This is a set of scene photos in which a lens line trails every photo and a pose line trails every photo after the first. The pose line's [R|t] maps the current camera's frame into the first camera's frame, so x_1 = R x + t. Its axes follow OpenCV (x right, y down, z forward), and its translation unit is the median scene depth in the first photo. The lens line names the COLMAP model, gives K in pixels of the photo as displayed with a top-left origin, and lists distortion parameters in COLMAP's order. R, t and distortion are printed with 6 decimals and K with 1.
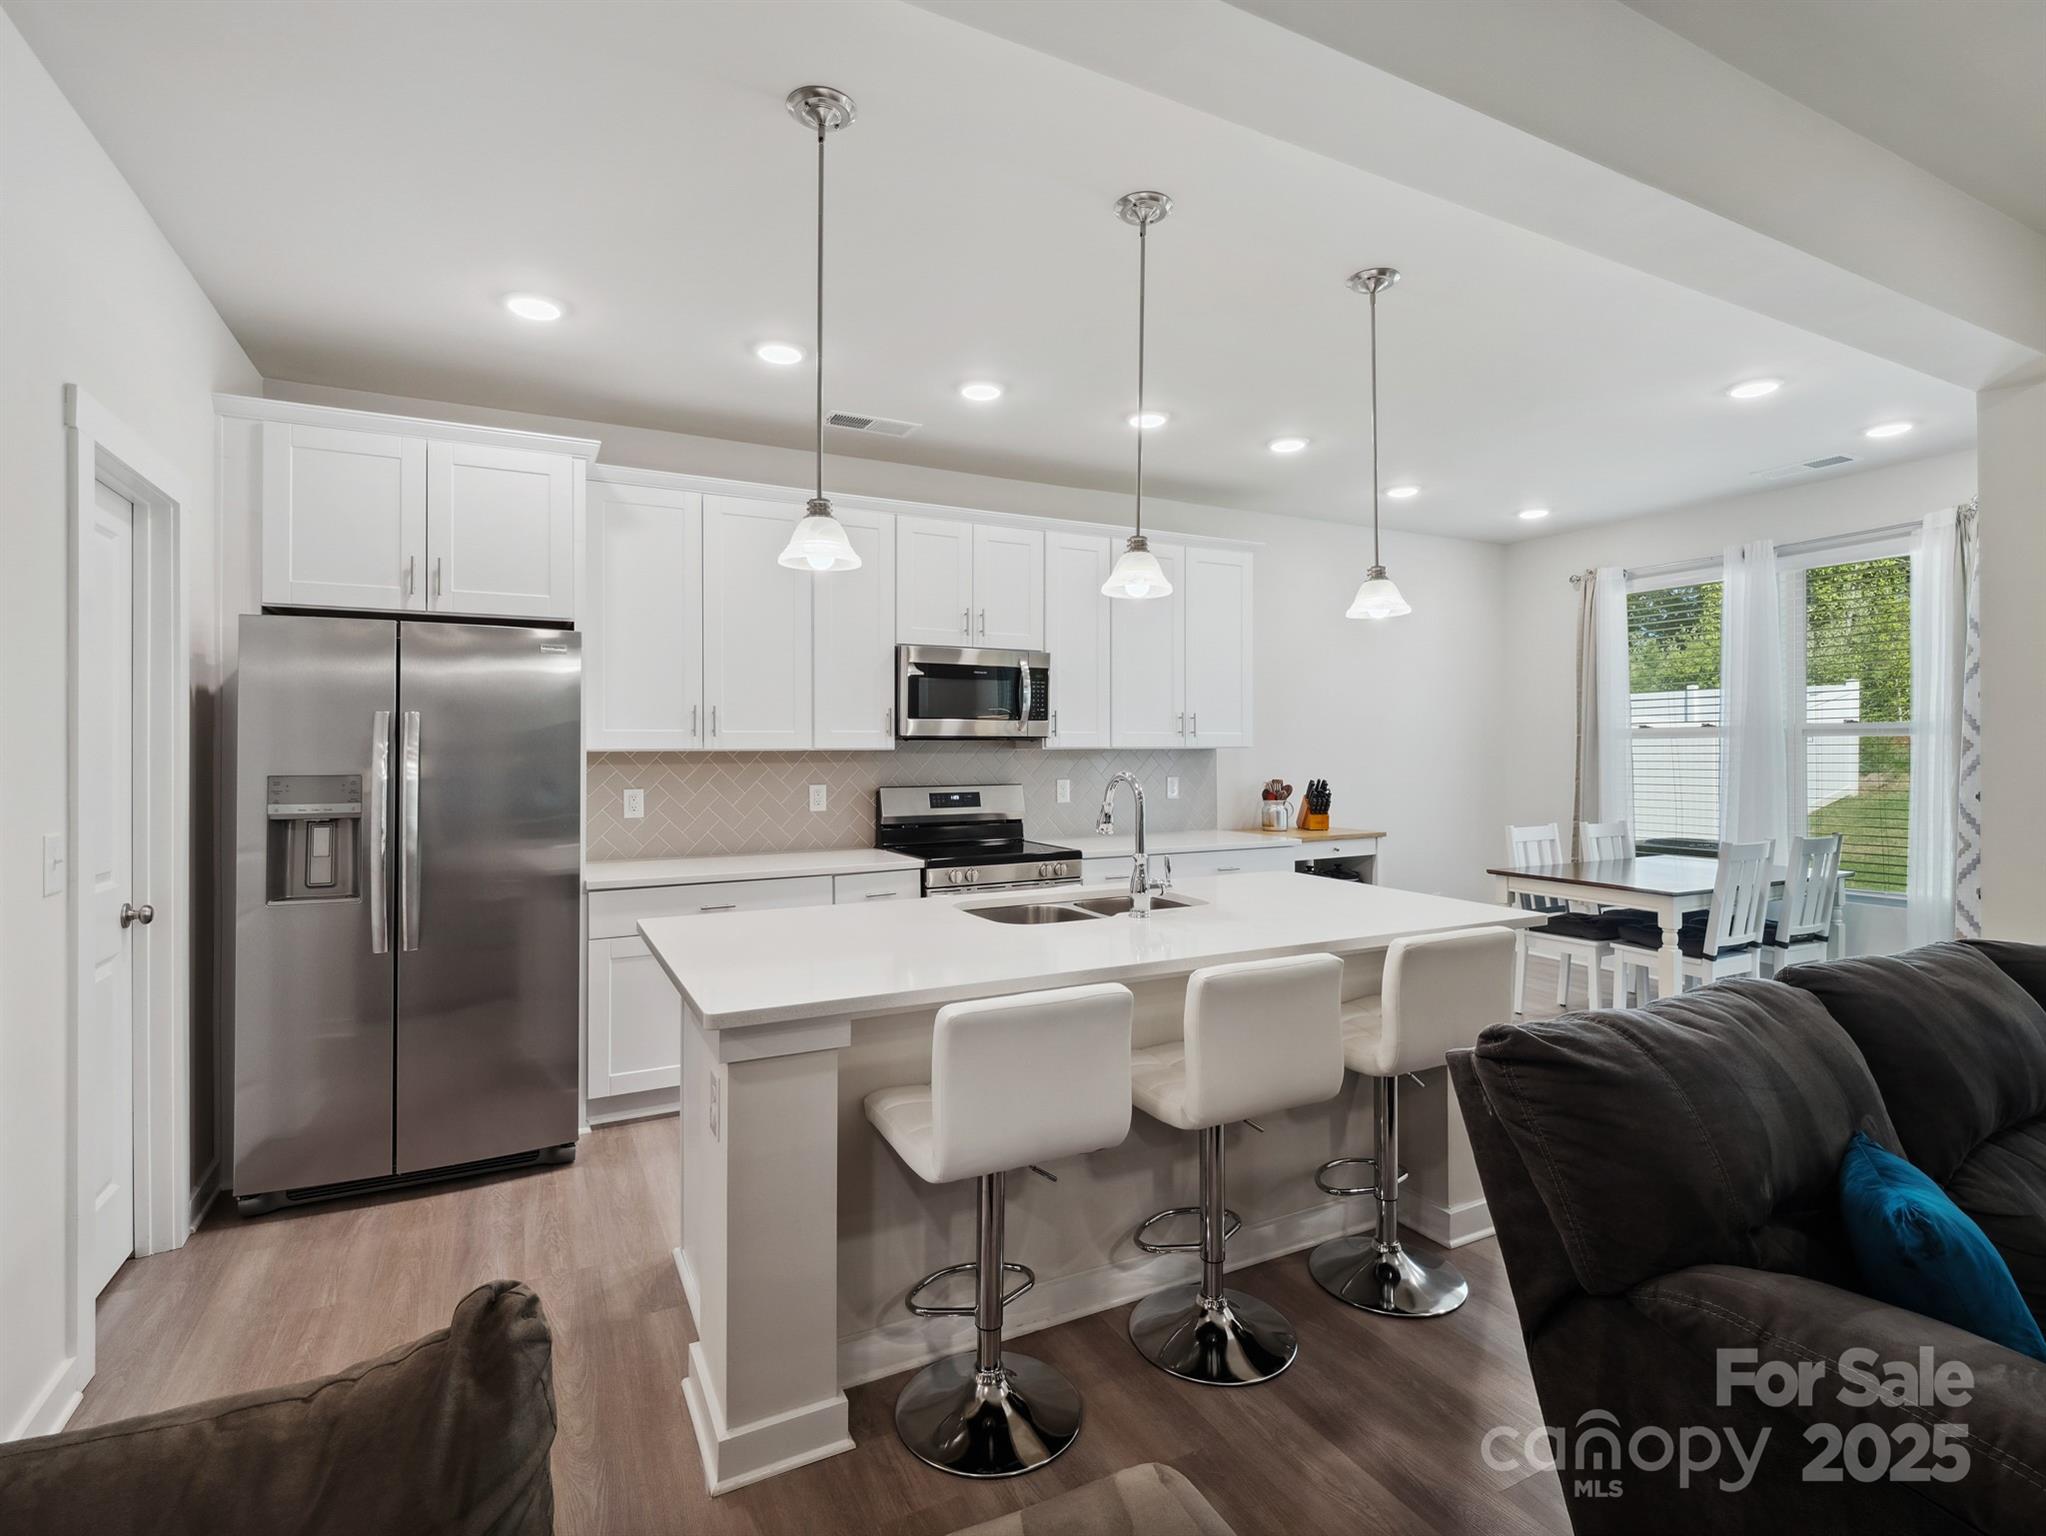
lens RADIAL K [[978.3, 0, 1011.5], [0, 978.3, 747.4], [0, 0, 1]] dist [-0.001331, -0.000215]
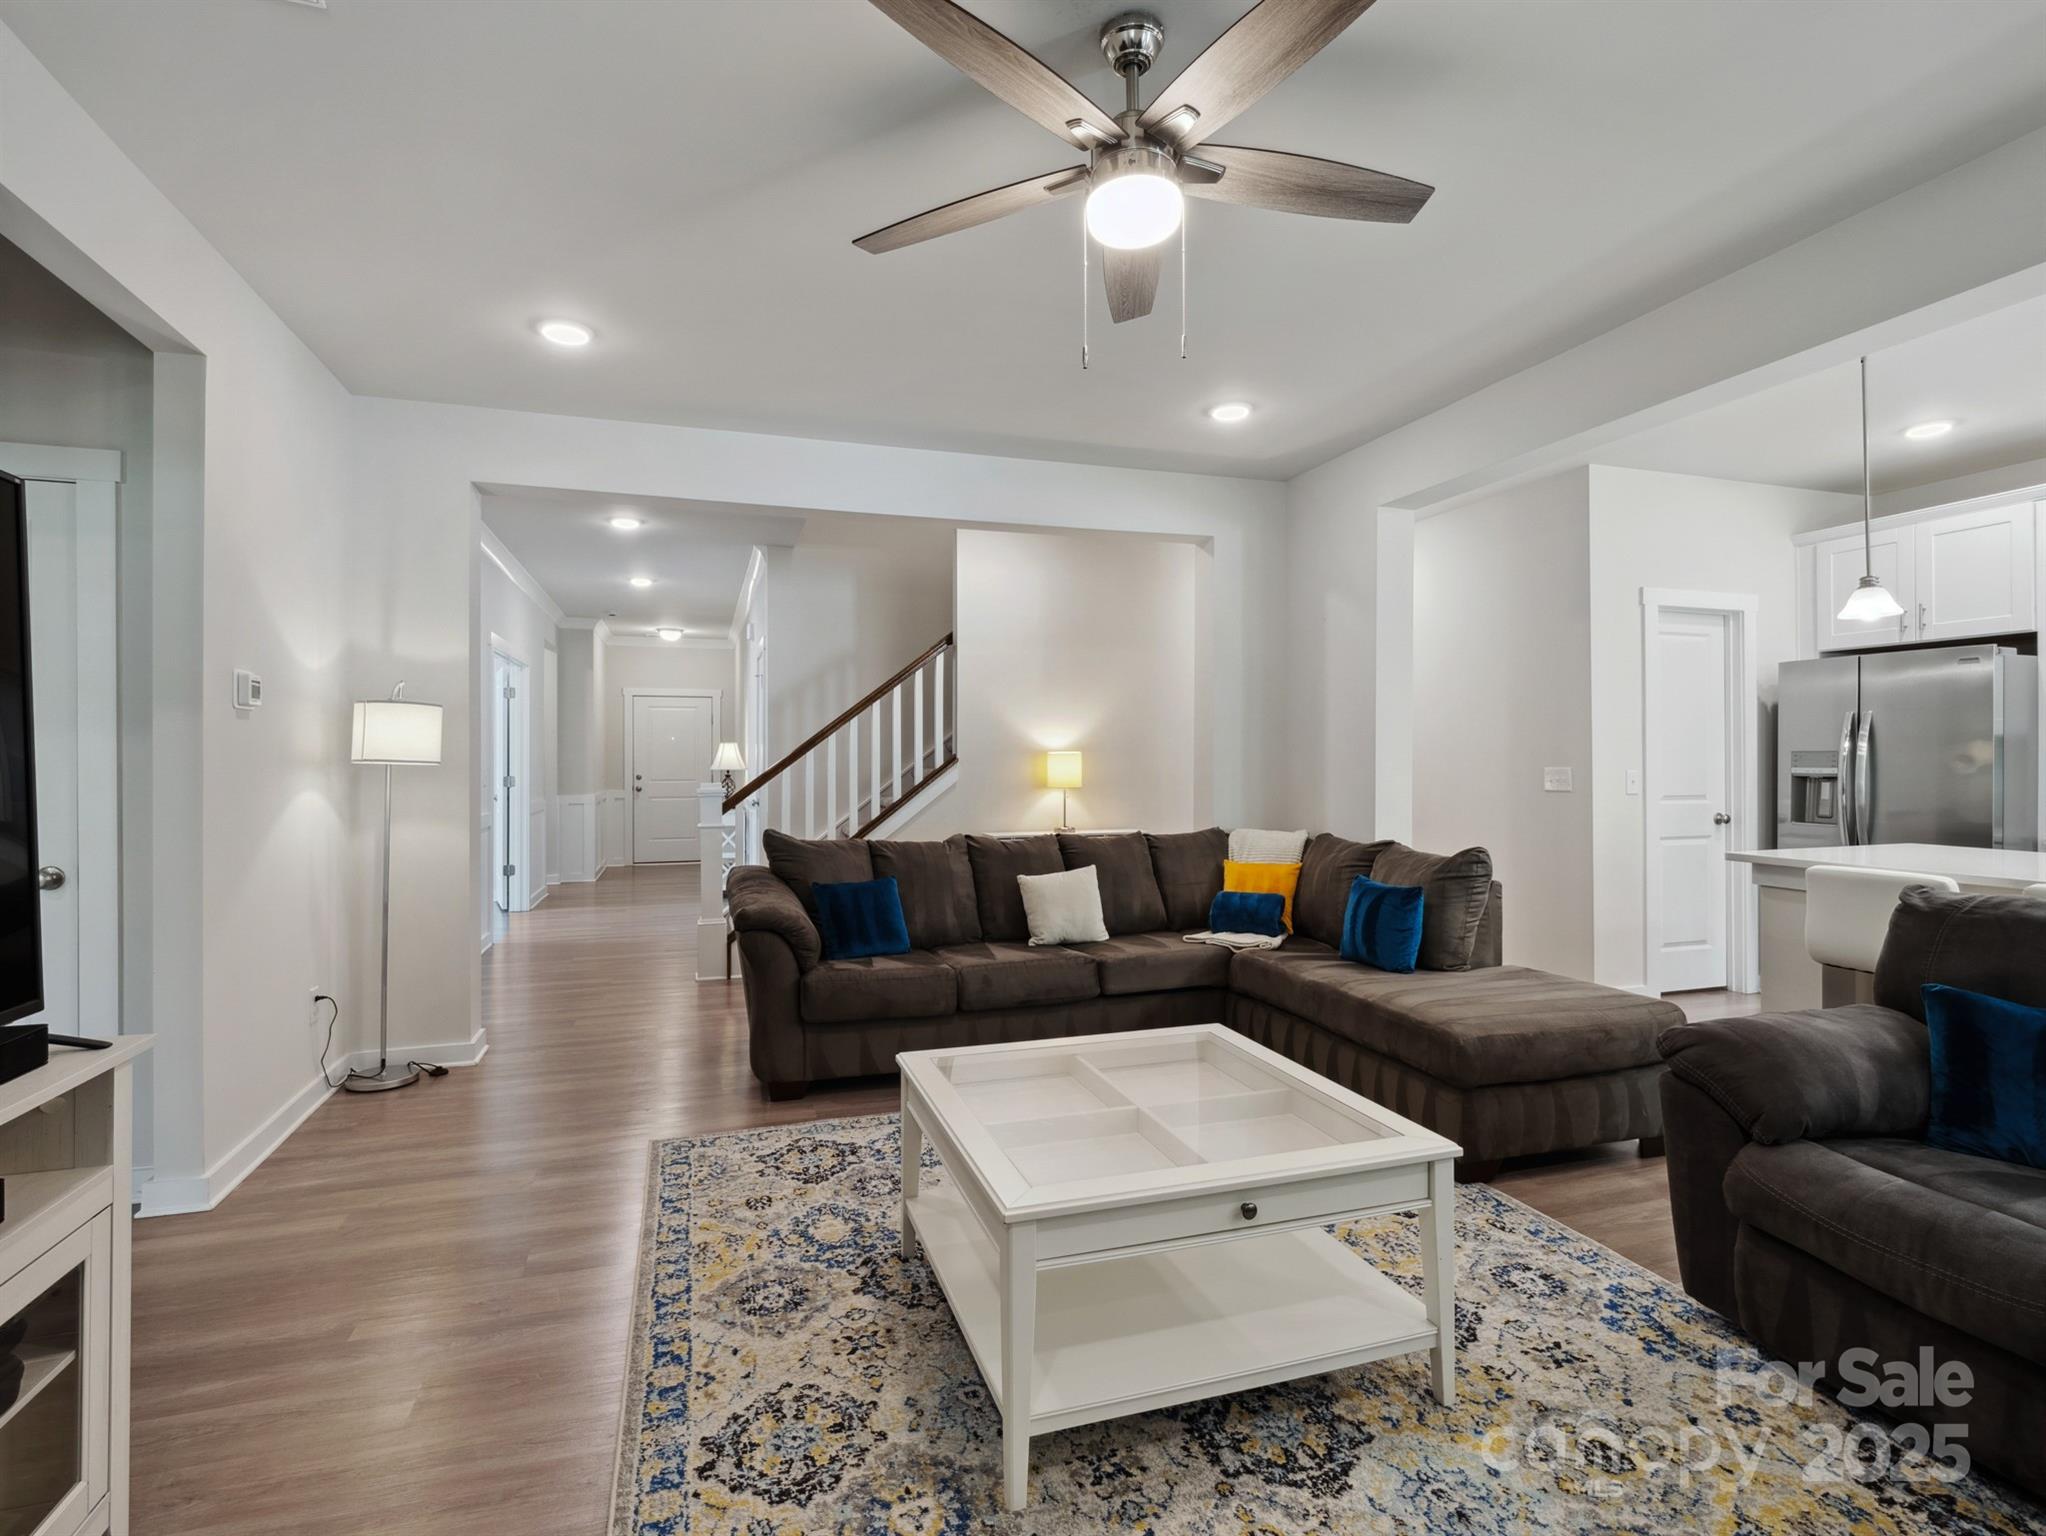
lens RADIAL K [[995.1, 0, 1007.5], [0, 995.1, 755.8], [0, 0, 1]] dist [-0.000158, -0.000172]
pose [[-0.157918, -0.001299, -0.987451, 0.806842], [0.003549, 0.999992, -0.001883, 0.022713], [0.987446, -0.003802, -0.157912, -0.085041]]
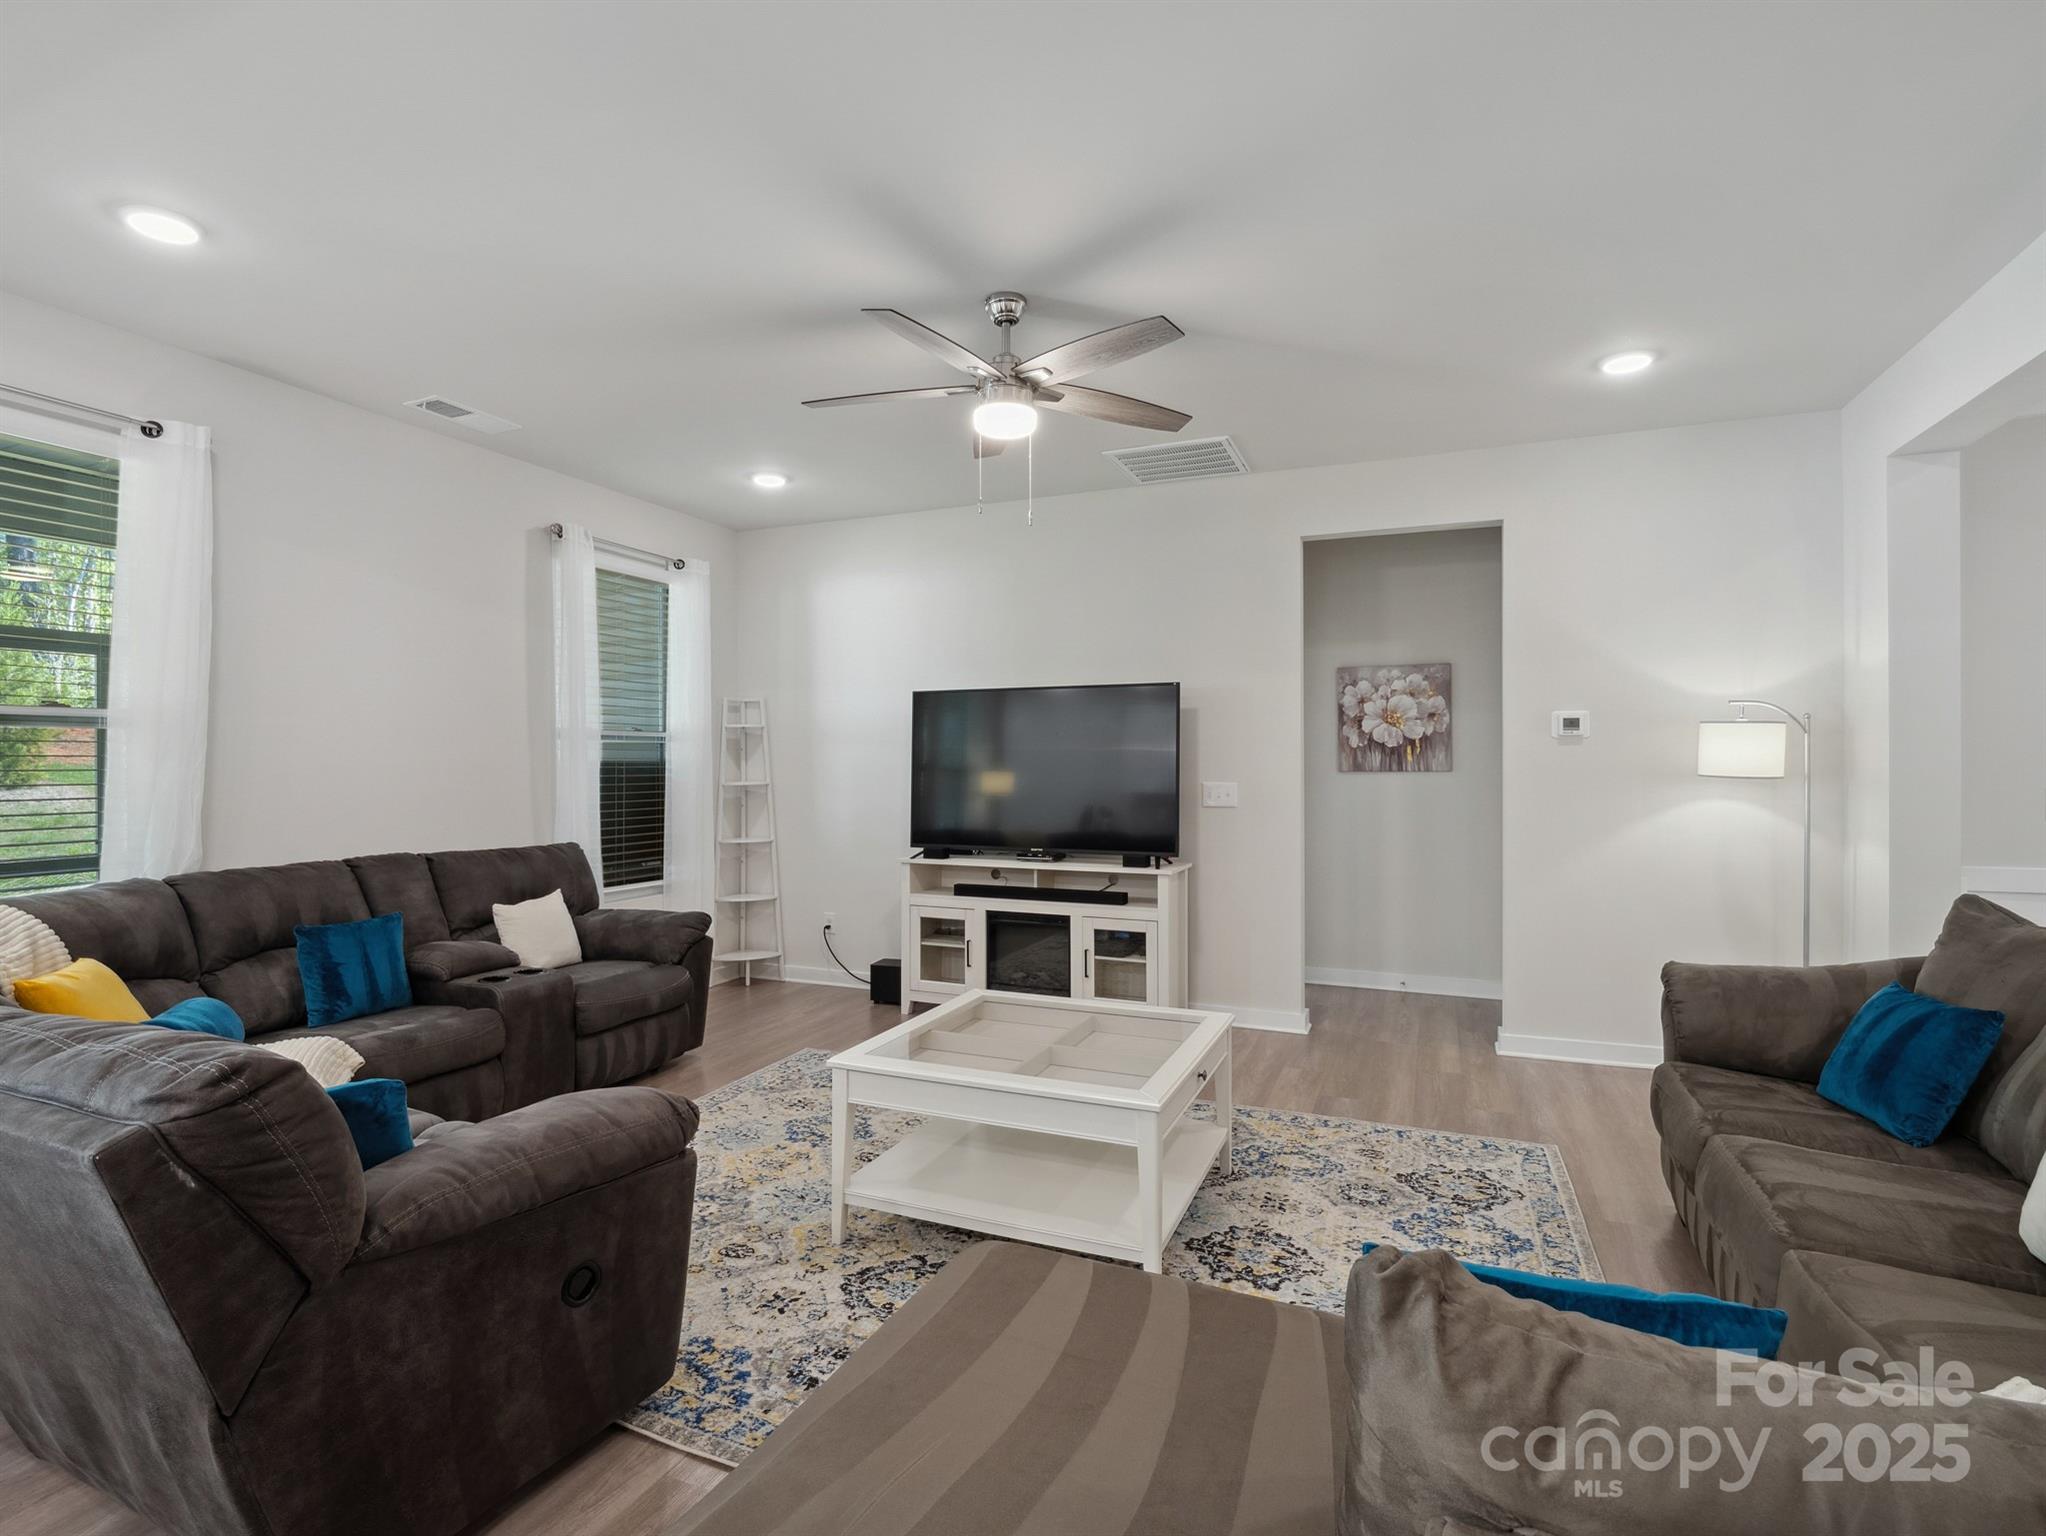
lens RADIAL K [[993.4, 0, 1014.6], [0, 993.4, 771.5], [0, 0, 1]] dist [-0.000359, 0.000937]
pose [[-0.645857, -0.002628, 0.763454, -0.187260], [0.001724, 0.999987, 0.004901, 0.012913], [-0.763457, 0.004481, -0.645843, 0.343810]]
